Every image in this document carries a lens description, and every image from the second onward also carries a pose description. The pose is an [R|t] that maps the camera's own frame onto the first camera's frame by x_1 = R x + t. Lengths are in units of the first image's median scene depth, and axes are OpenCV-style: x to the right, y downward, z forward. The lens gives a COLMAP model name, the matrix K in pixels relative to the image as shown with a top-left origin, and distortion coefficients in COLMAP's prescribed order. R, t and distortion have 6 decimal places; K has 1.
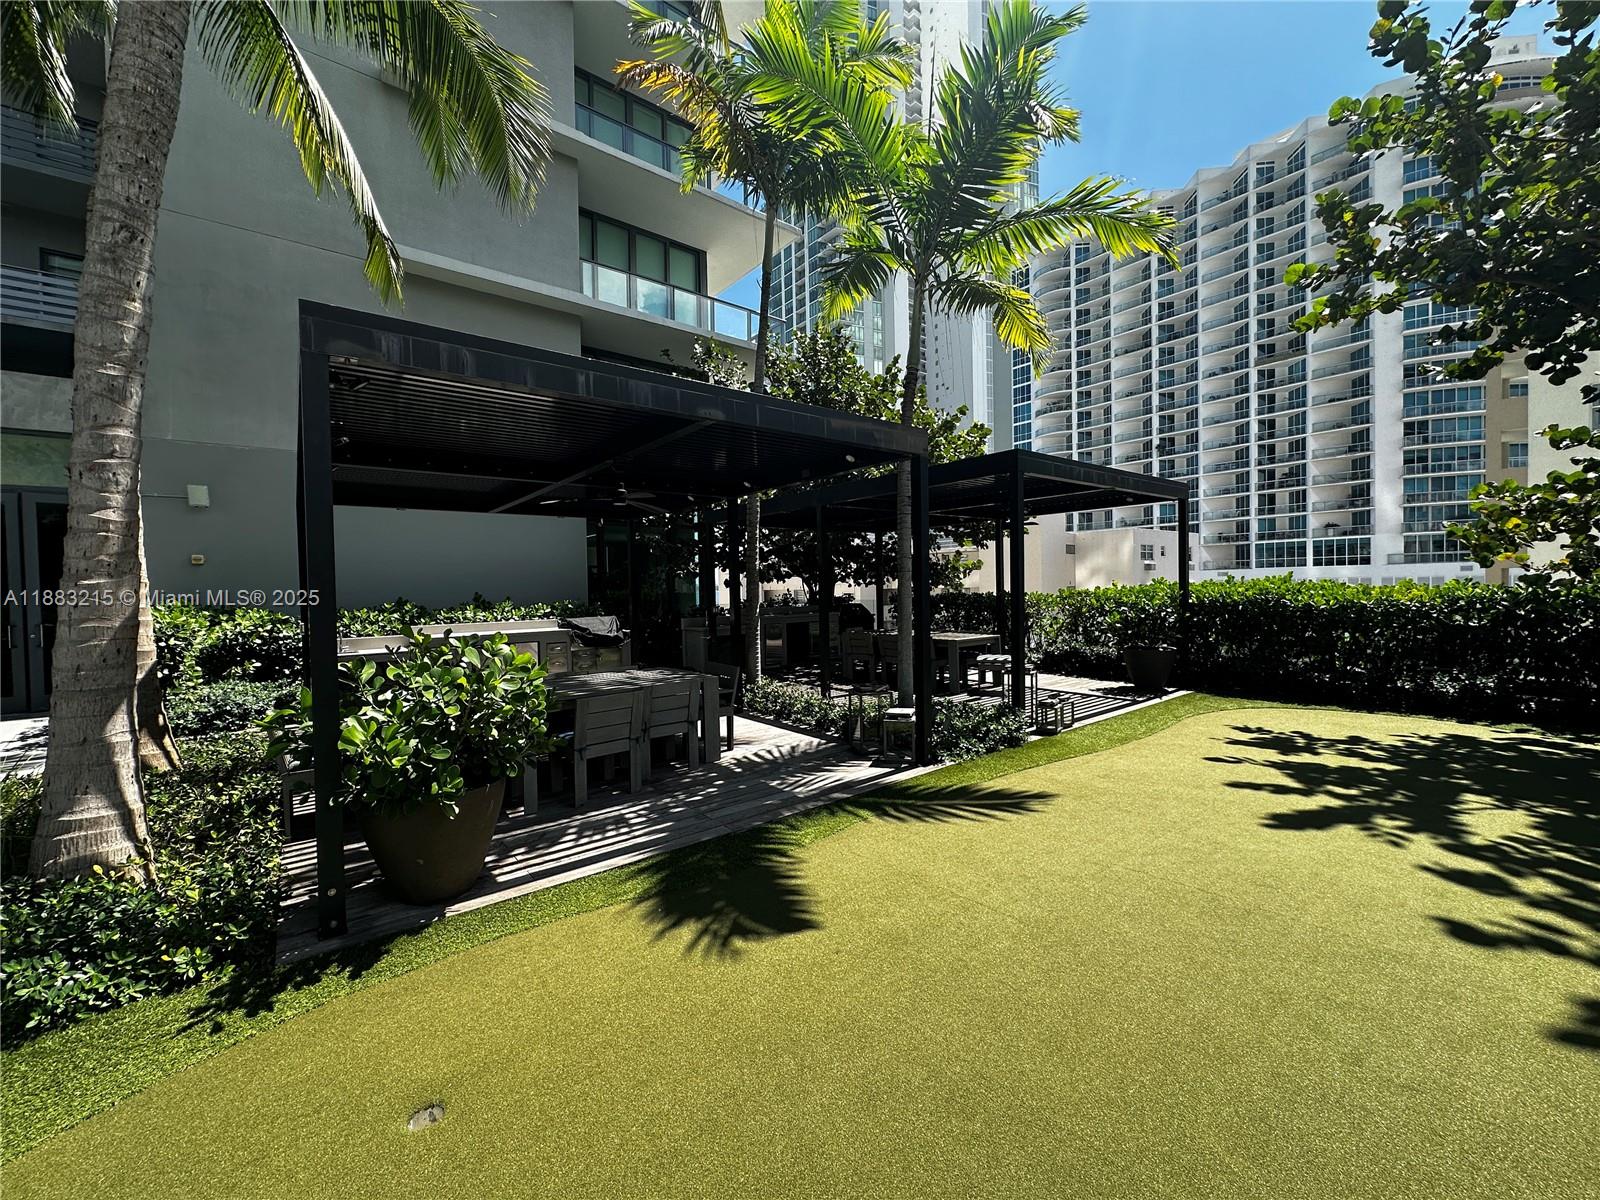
lens RADIAL K [[636.0, 0, 800.0], [0, 636.0, 600.0], [0, 0, 1]] dist [-0.000098, -0.000133]
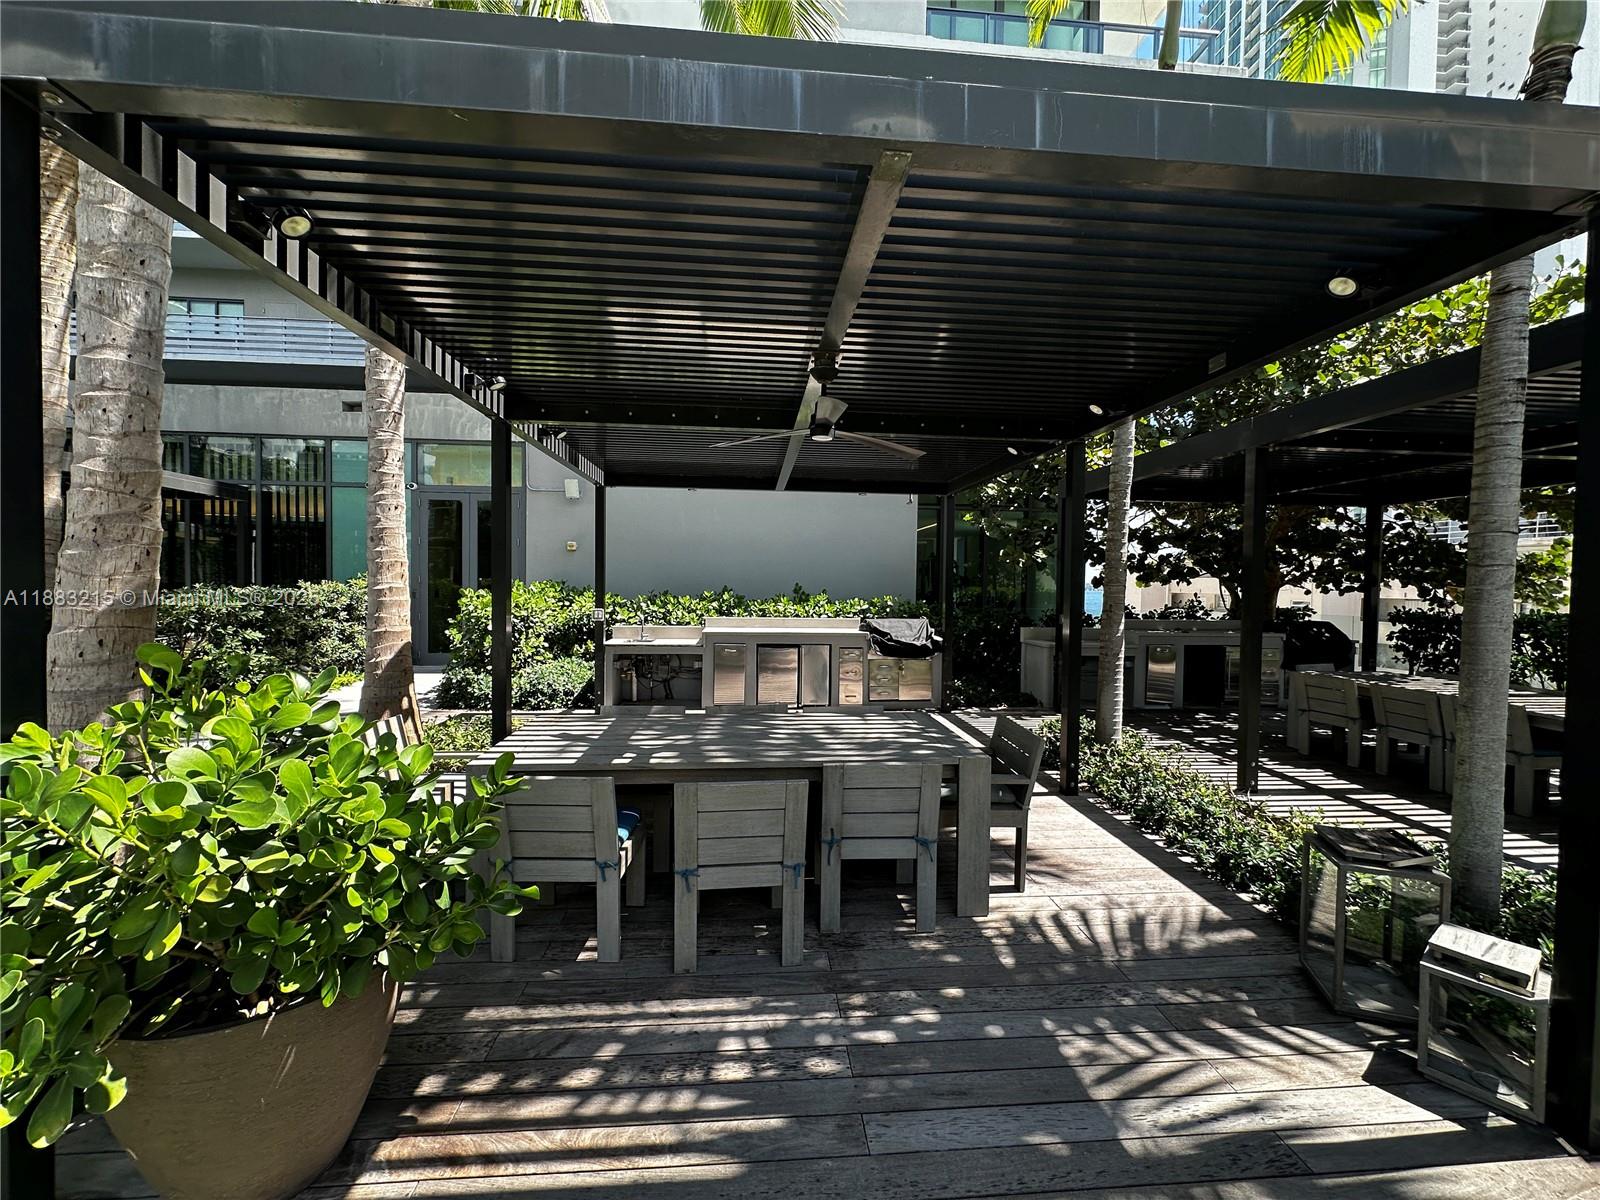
lens RADIAL K [[636.0, 0, 800.0], [0, 636.0, 600.0], [0, 0, 1]] dist [-0.000098, -0.000133]
pose [[0.829701, 0.047902, -0.556148, 0.027950], [-0.044140, 0.998822, 0.020180, -0.014262], [0.556460, 0.007805, 0.830838, 0.493045]]
